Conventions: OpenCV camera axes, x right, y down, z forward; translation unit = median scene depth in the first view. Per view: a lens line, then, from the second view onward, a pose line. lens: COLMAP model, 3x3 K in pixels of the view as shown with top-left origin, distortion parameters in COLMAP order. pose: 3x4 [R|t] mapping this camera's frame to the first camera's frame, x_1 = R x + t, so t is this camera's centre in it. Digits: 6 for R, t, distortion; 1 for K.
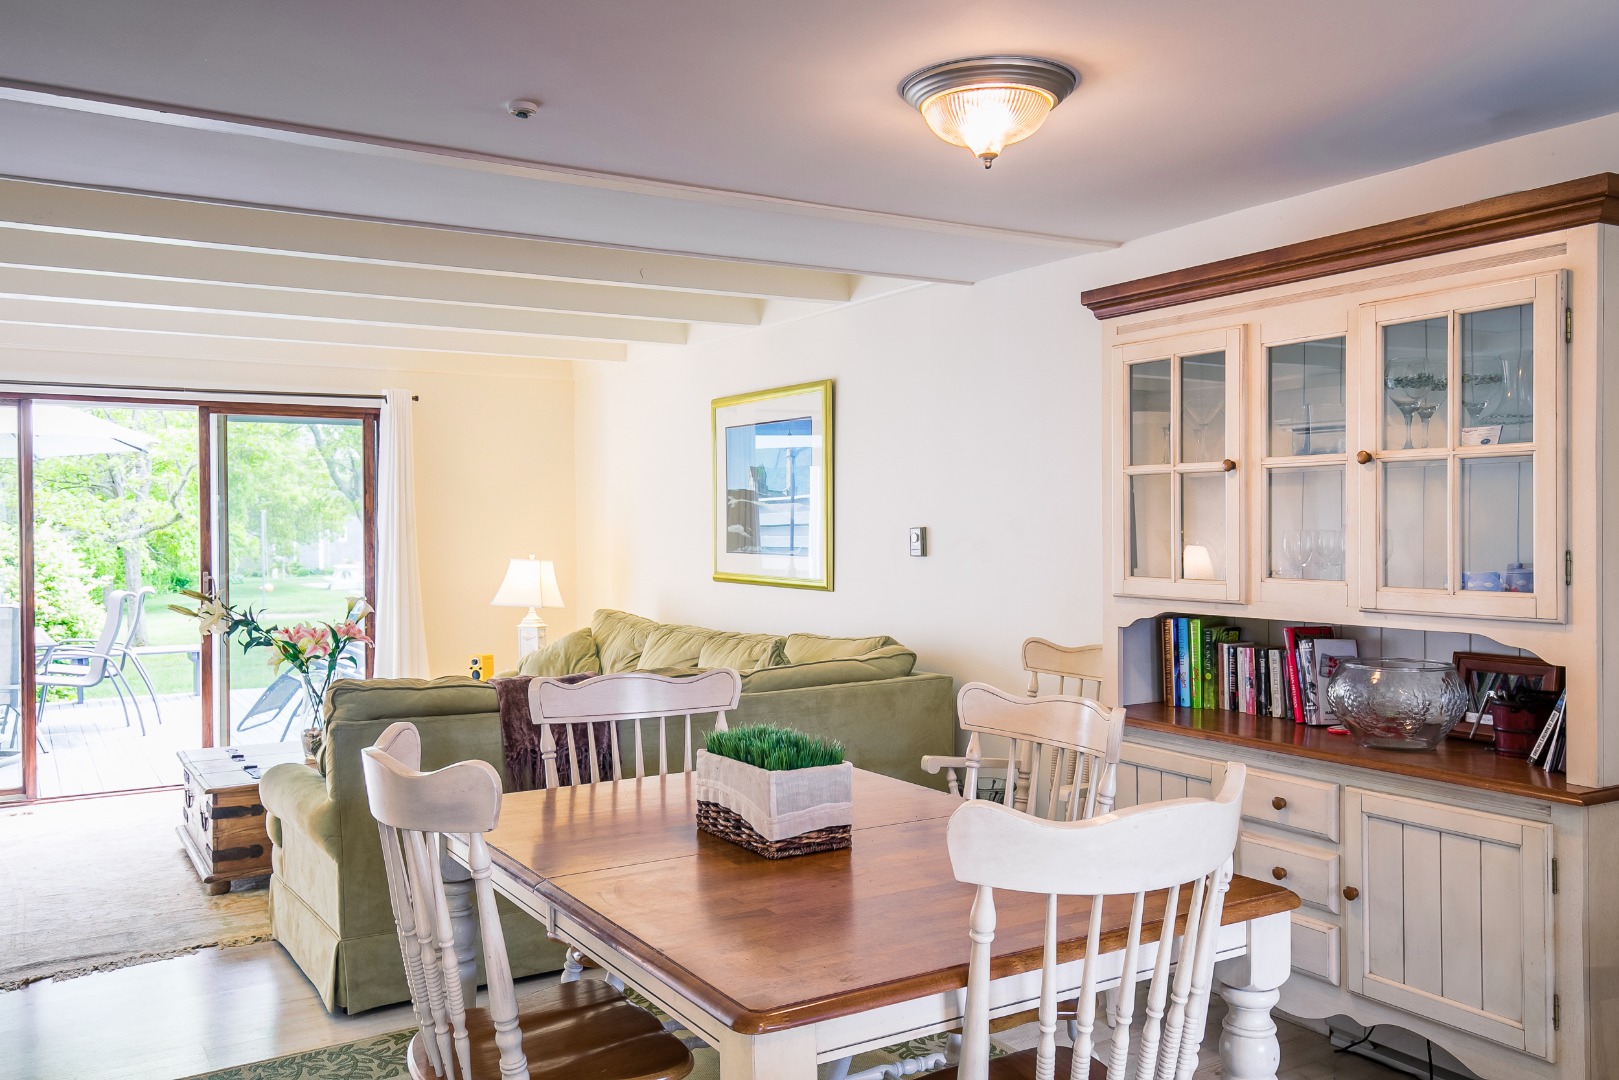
lens RADIAL K [[1321.5, 0, 809.5], [0, 1321.5, 540.0], [0, 0, 1]] dist [0.024891, 0.002062]
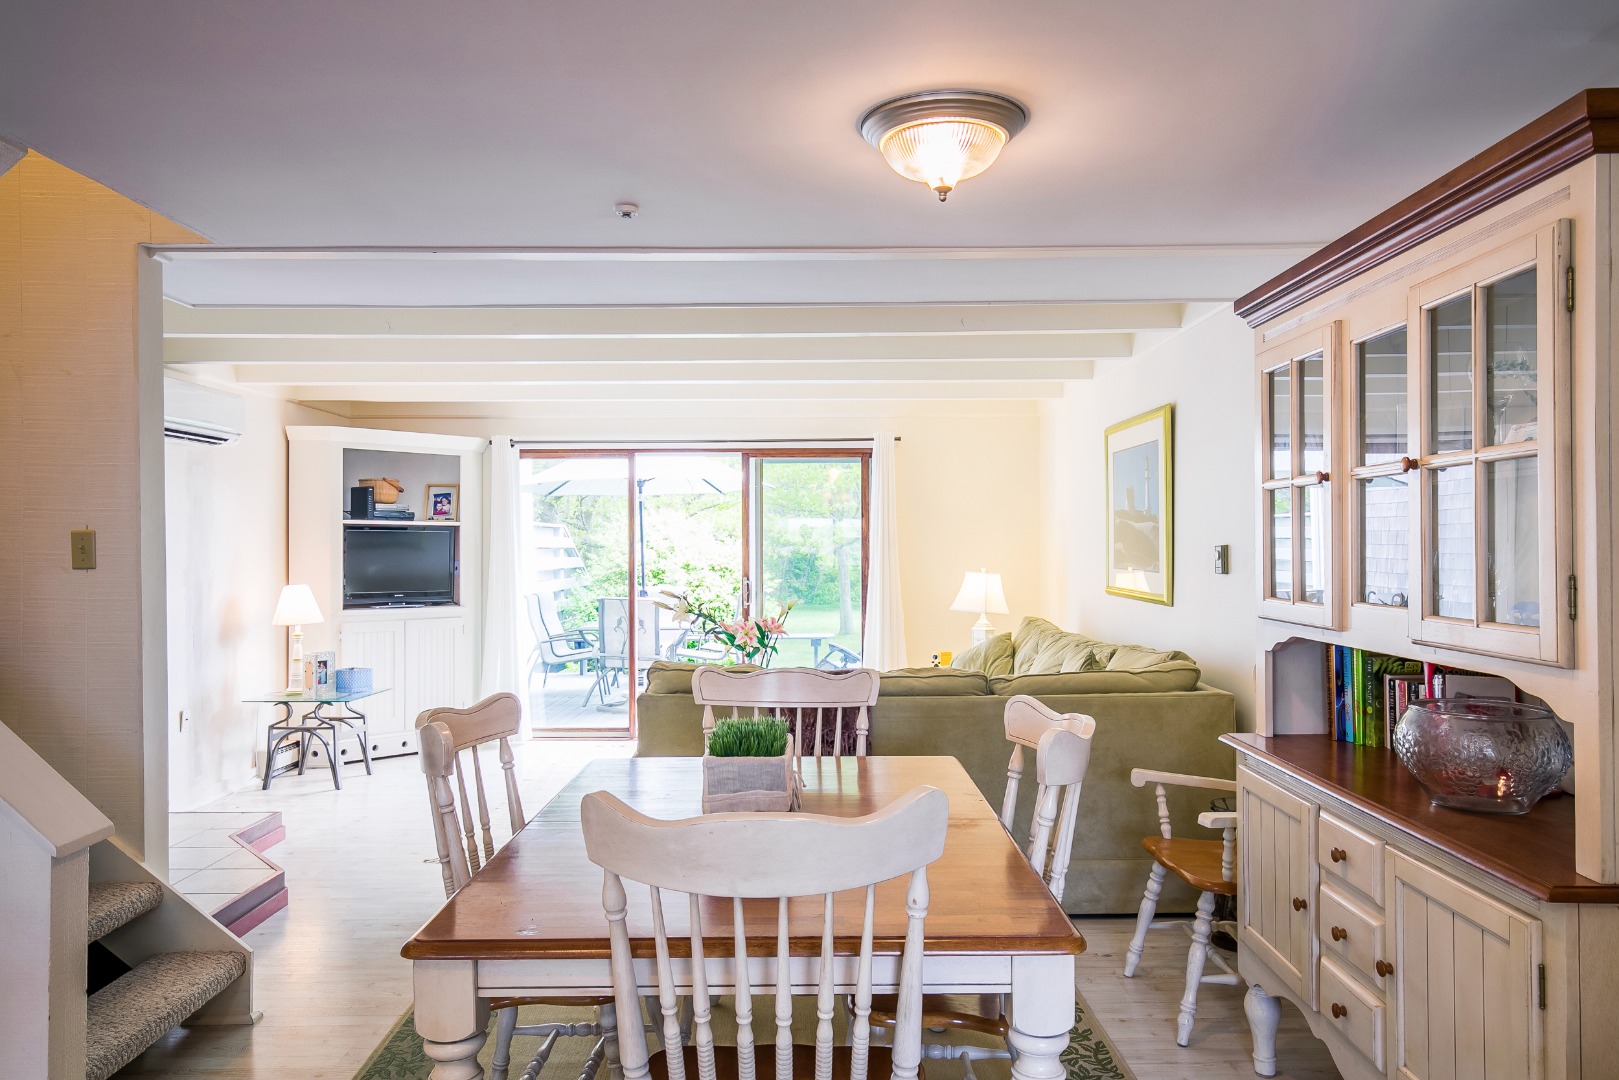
lens RADIAL K [[1133.1, 0, 809.5], [0, 1133.1, 540.0], [0, 0, 1]] dist [-0.000128, -0.001499]
pose [[0.853576, 0.000273, -0.520968, 0.276323], [-0.007526, 0.999902, -0.011807, -0.000849], [0.520914, 0.013998, 0.853494, 0.101703]]
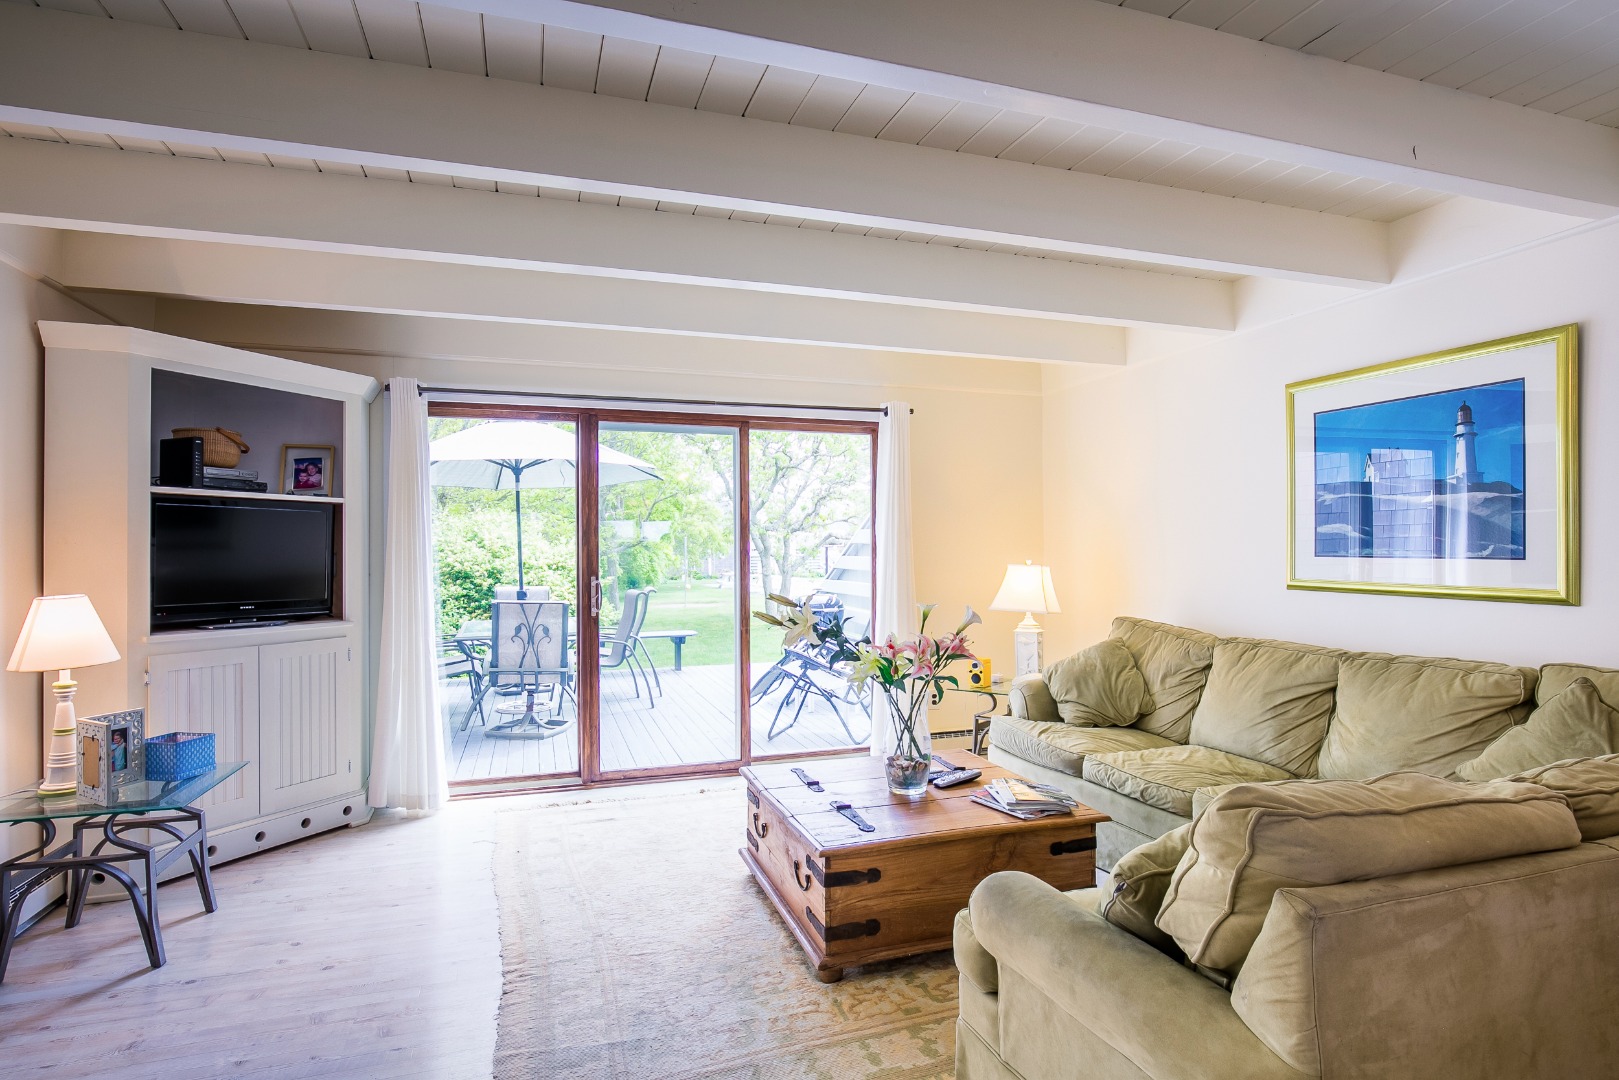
lens RADIAL K [[856.2, 0, 809.5], [0, 856.2, 540.0], [0, 0, 1]] dist [-0.001856, 0.001669]
pose [[0.973430, -0.001394, -0.228979, -0.341675], [-0.003479, 0.999776, -0.020875, 0.015268], [0.228956, 0.021117, 0.973208, 0.500423]]
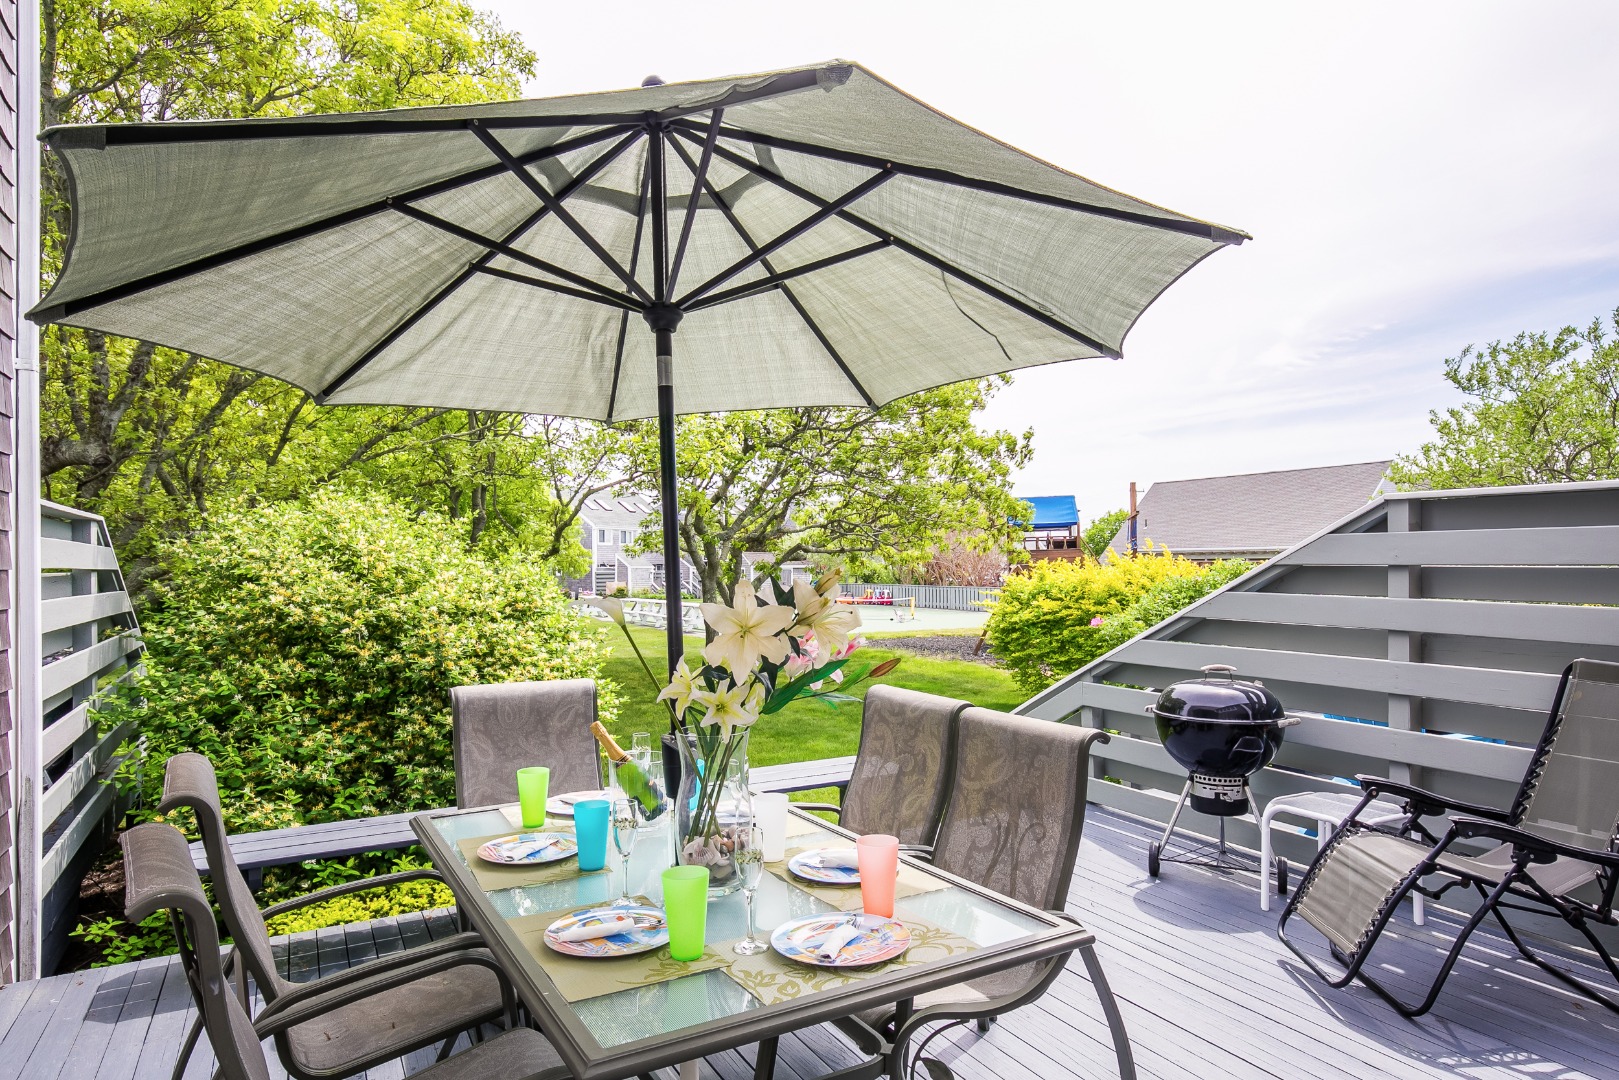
lens RADIAL K [[971.1, 0, 809.5], [0, 971.1, 540.0], [0, 0, 1]] dist [-0.000509, -0.000679]
pose [[0.998831, 0.000915, -0.048330, -1.117531], [-0.002624, 0.999373, -0.035312, -0.007059], [0.048268, 0.035397, 0.998207, 1.395892]]
